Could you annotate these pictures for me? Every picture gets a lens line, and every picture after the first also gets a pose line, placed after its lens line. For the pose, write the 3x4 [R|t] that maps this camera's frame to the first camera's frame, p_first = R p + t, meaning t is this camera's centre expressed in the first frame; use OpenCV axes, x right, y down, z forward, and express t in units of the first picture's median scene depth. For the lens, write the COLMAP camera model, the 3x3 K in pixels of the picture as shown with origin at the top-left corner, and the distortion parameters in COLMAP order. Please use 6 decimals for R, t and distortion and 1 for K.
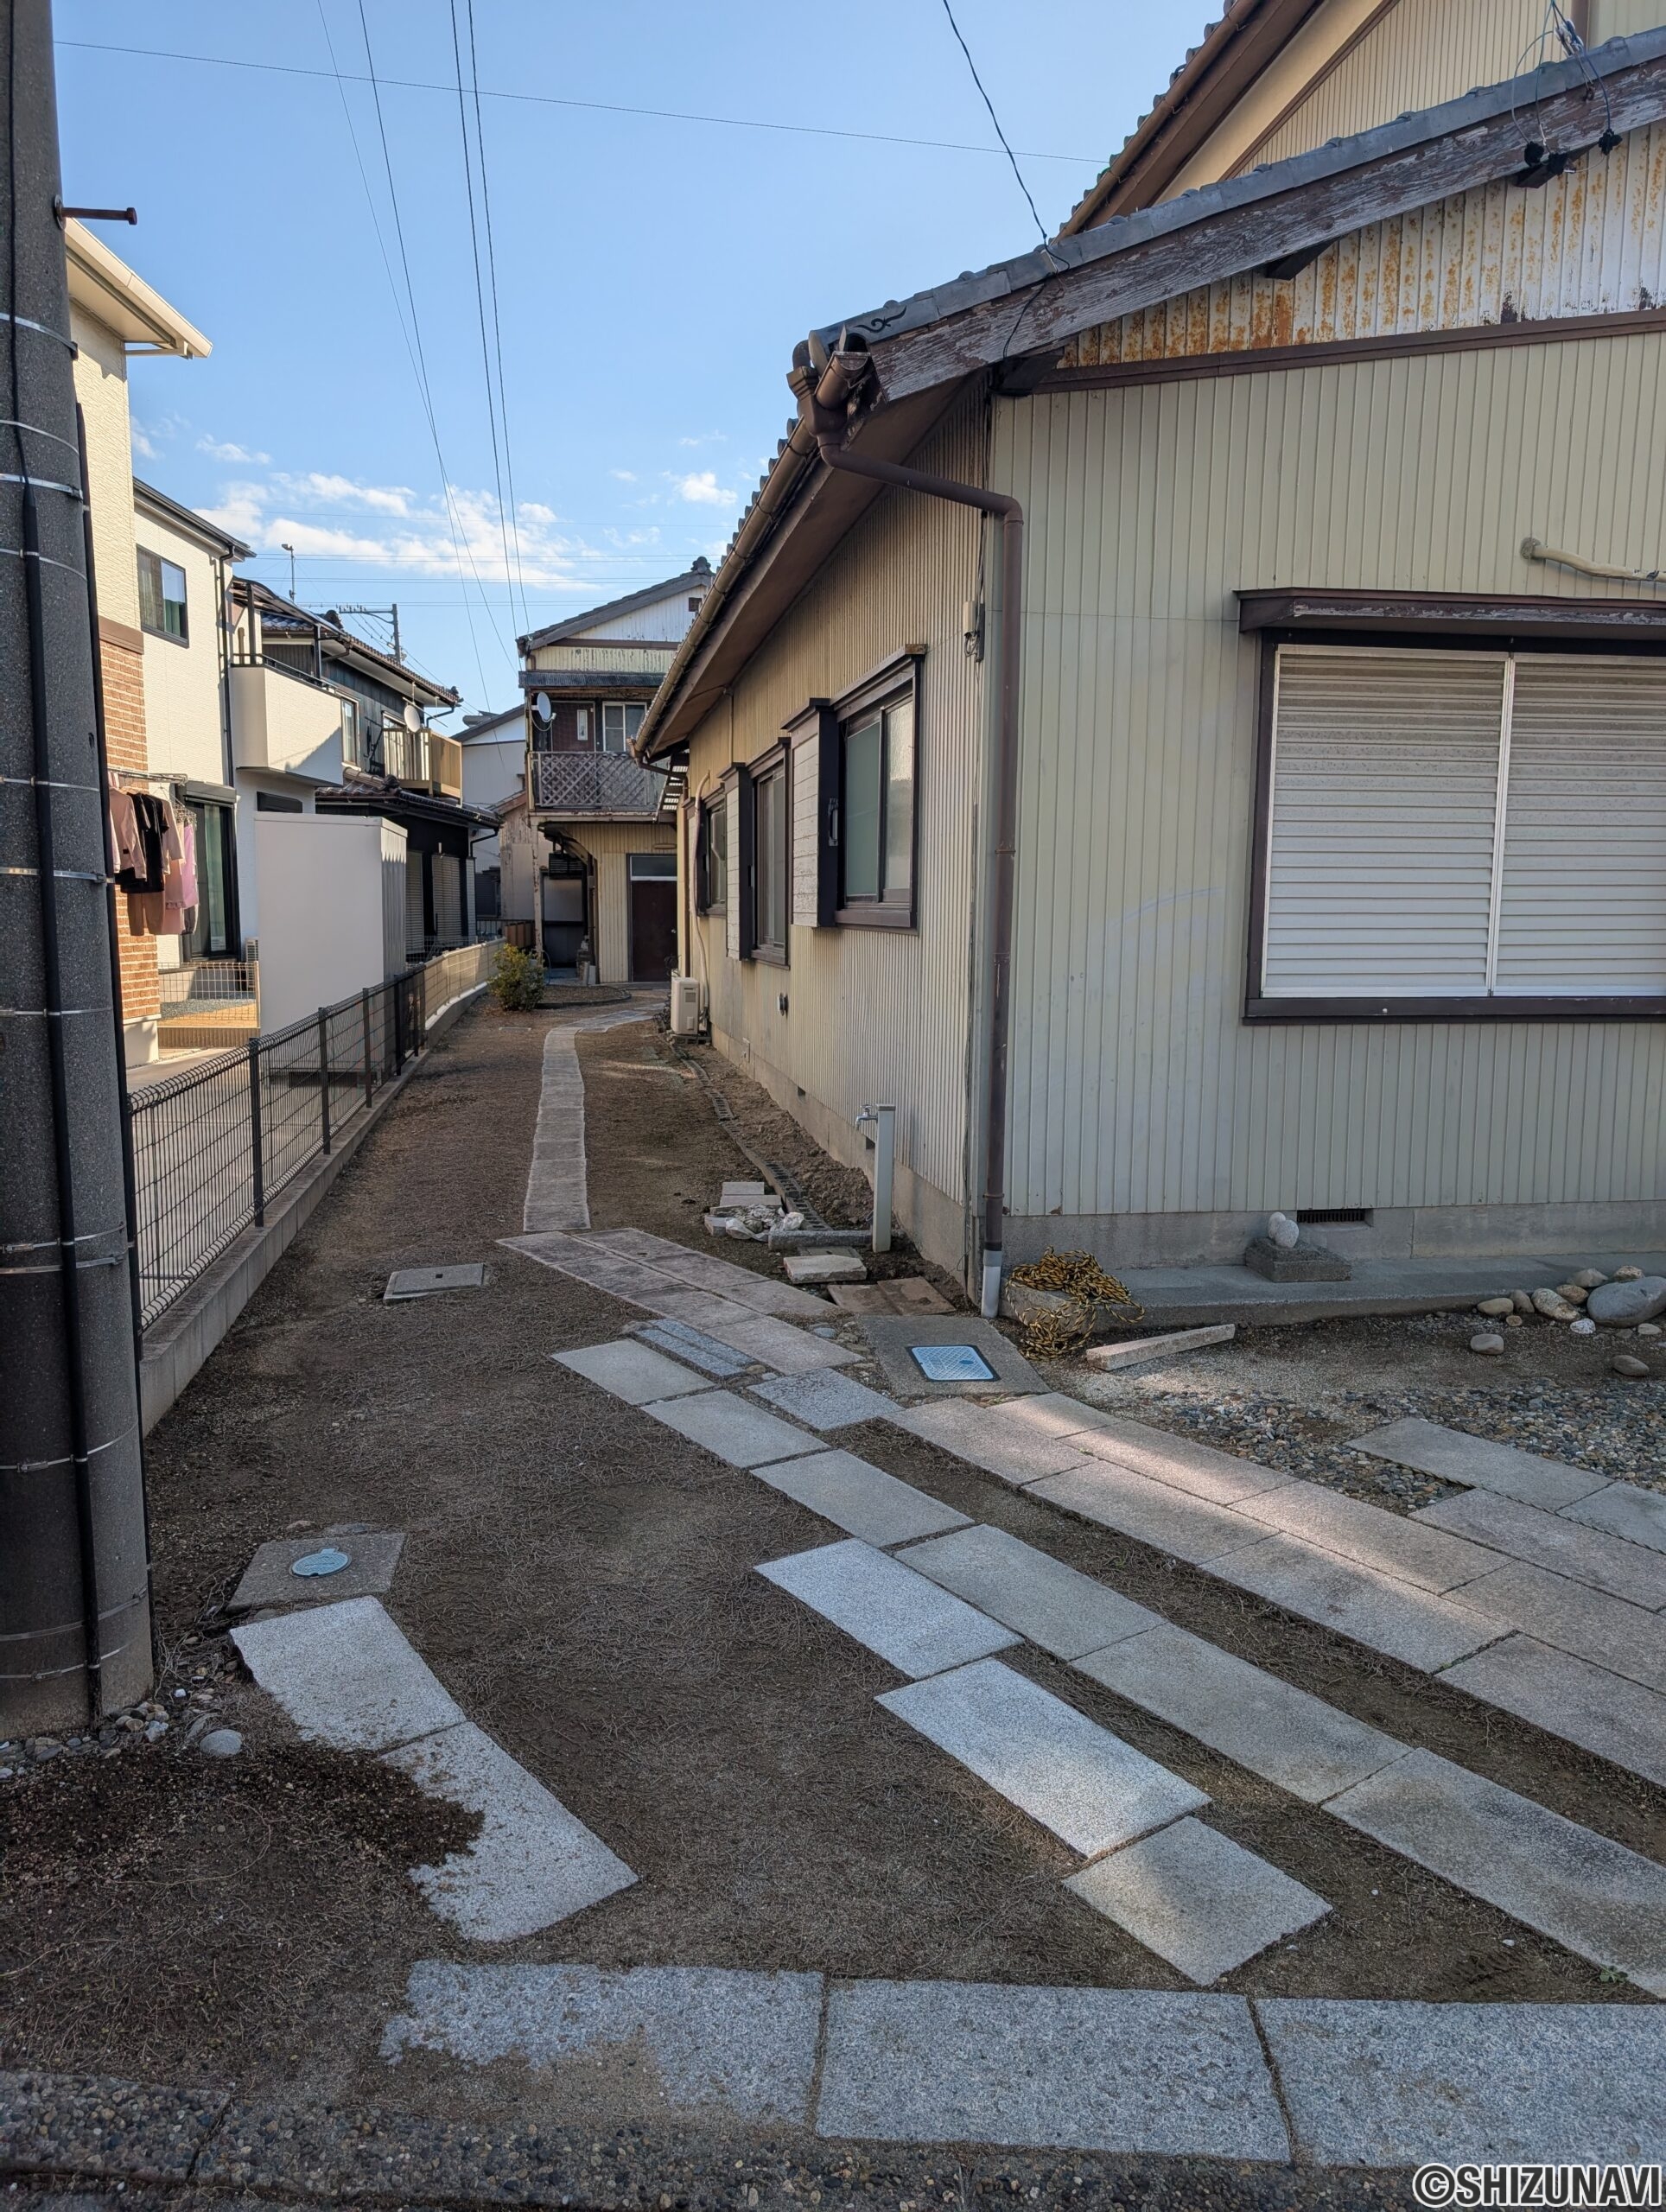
lens RADIAL K [[1628.6, 0, 833.0], [0, 1628.6, 1106.0], [0, 0, 1]] dist [0.052958, -0.038166]
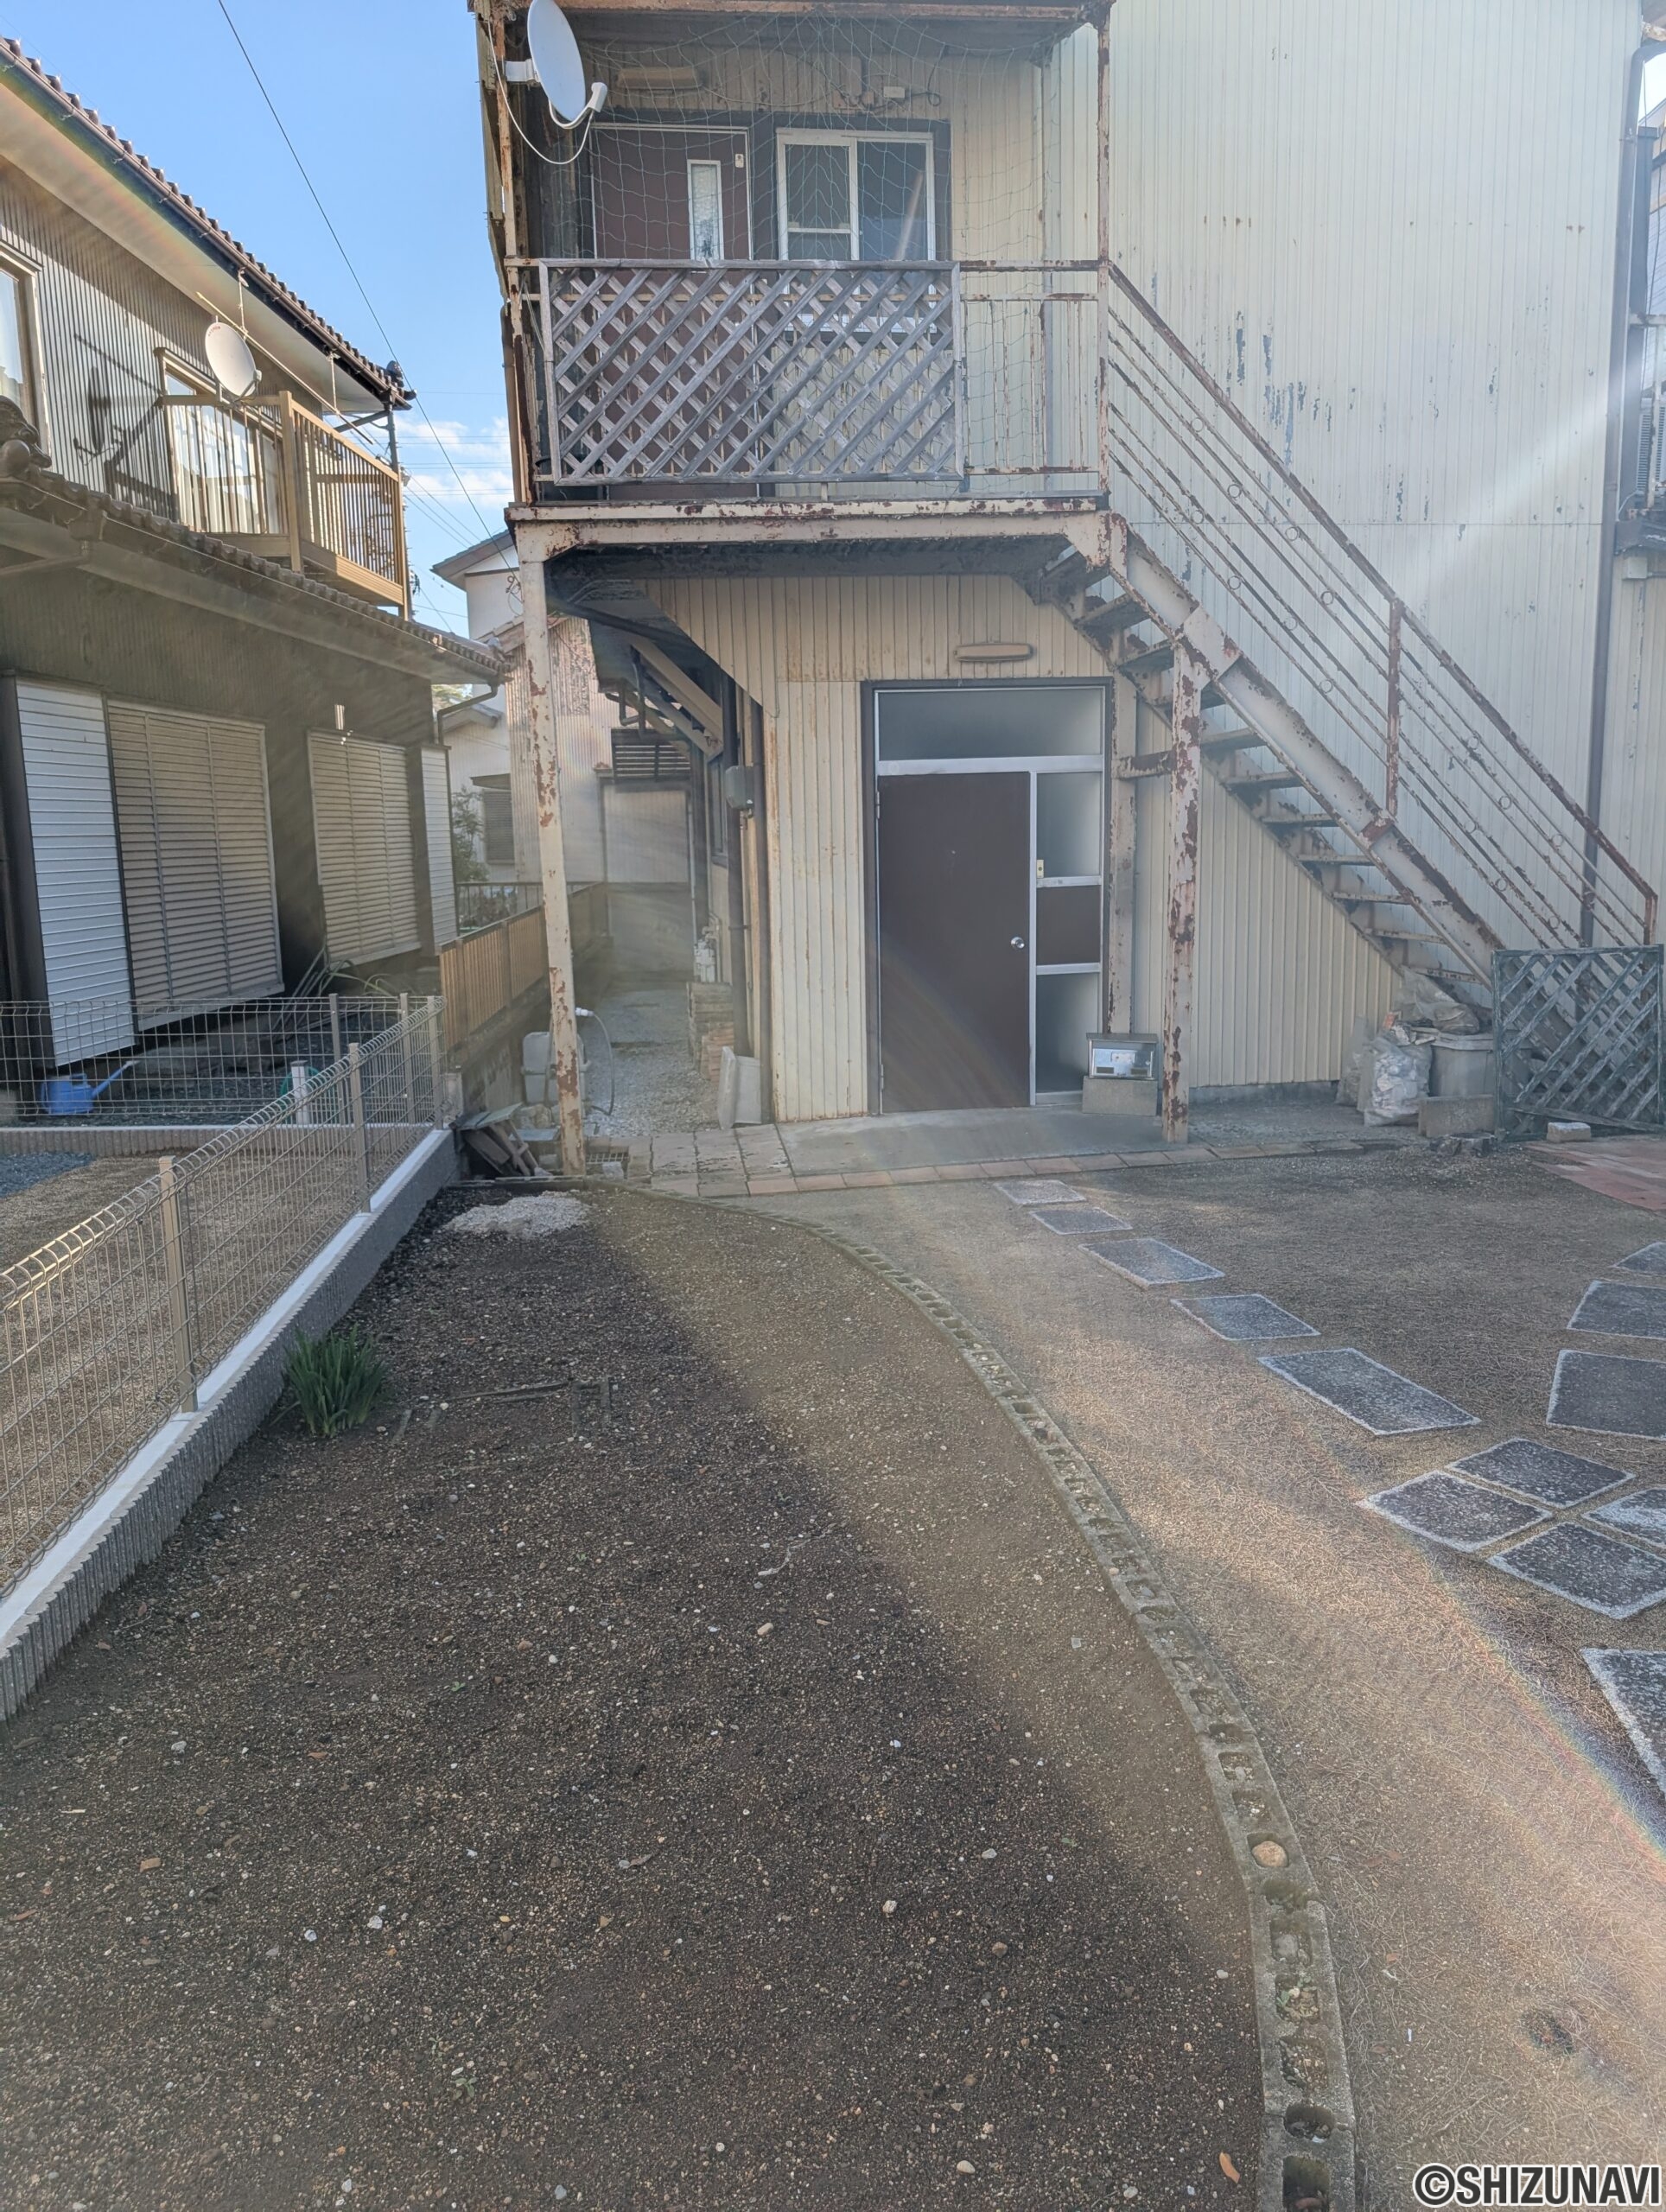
lens RADIAL K [[1628.6, 0, 833.0], [0, 1628.6, 1106.0], [0, 0, 1]] dist [0.052958, -0.038166]
pose [[0.998662, -0.012762, -0.050117, -0.116149], [0.015084, 0.998817, 0.046231, -0.091315], [0.049468, -0.046925, 0.997673, 0.693585]]
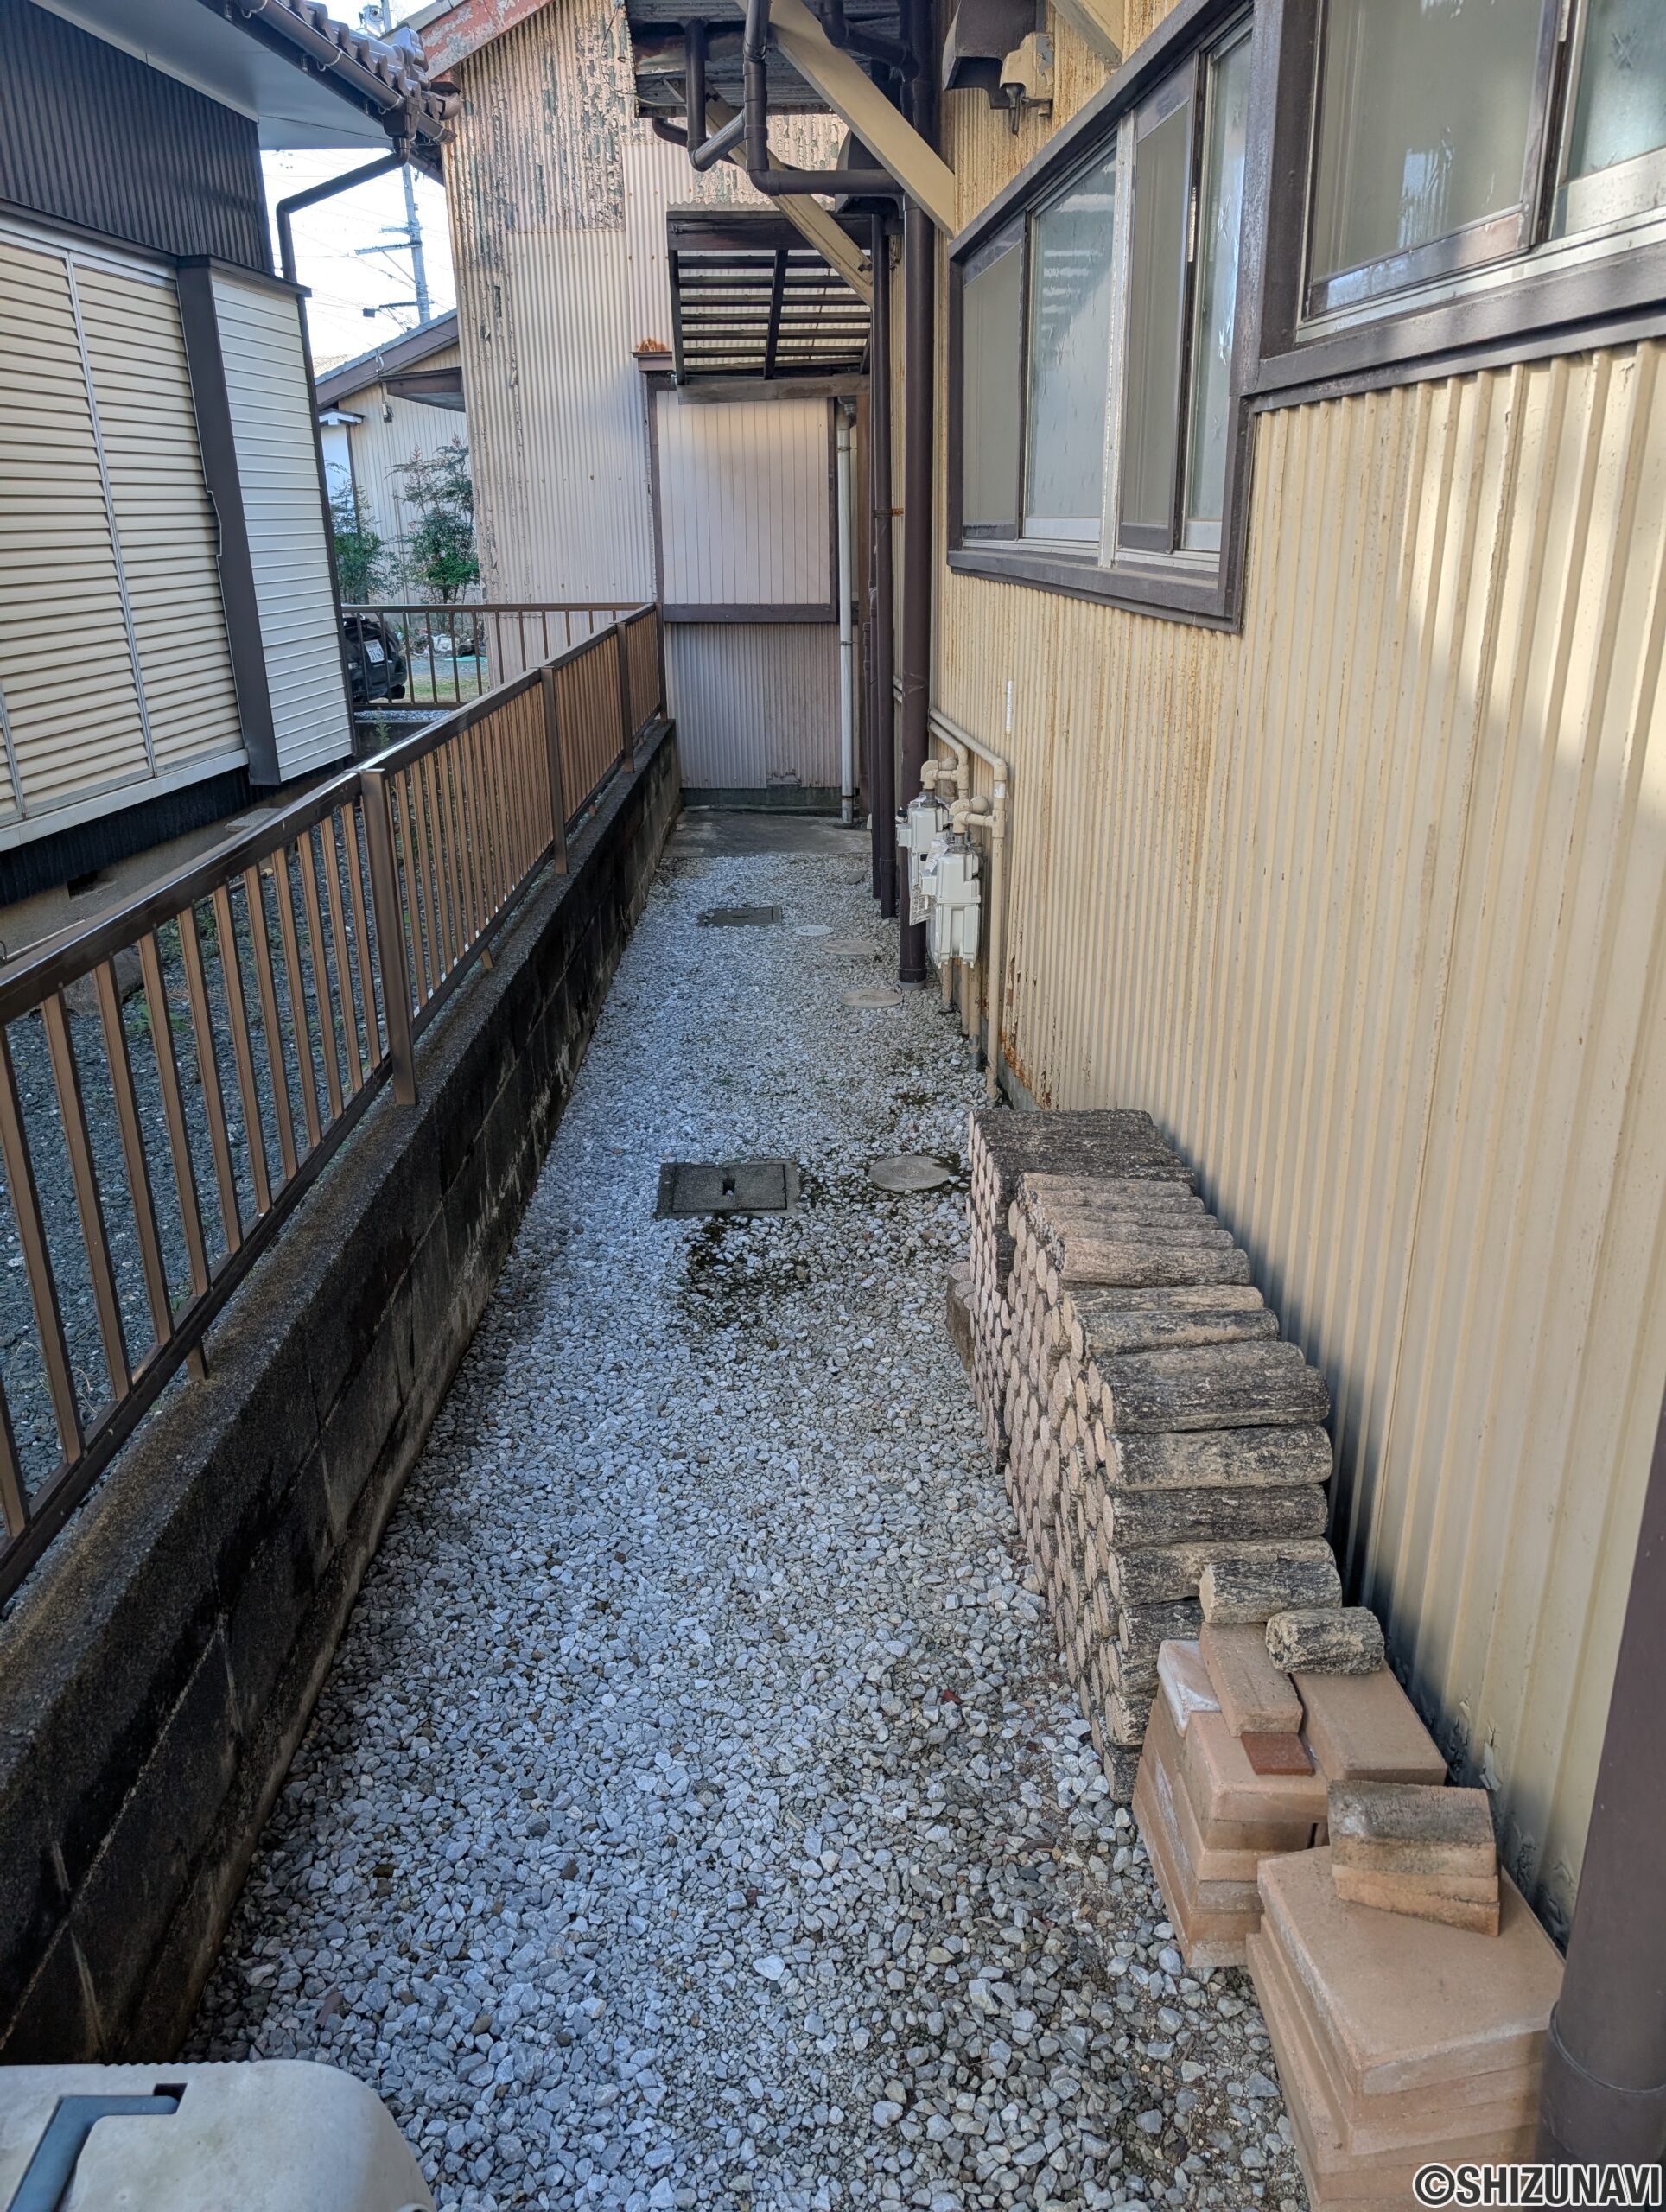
lens RADIAL K [[1628.6, 0, 833.0], [0, 1628.6, 1106.0], [0, 0, 1]] dist [0.052958, -0.038166]
pose [[0.995468, 0.015122, -0.093888, -0.171497], [0.005898, 0.975557, 0.219666, -0.125389], [0.094915, -0.219224, 0.971047, 1.002476]]
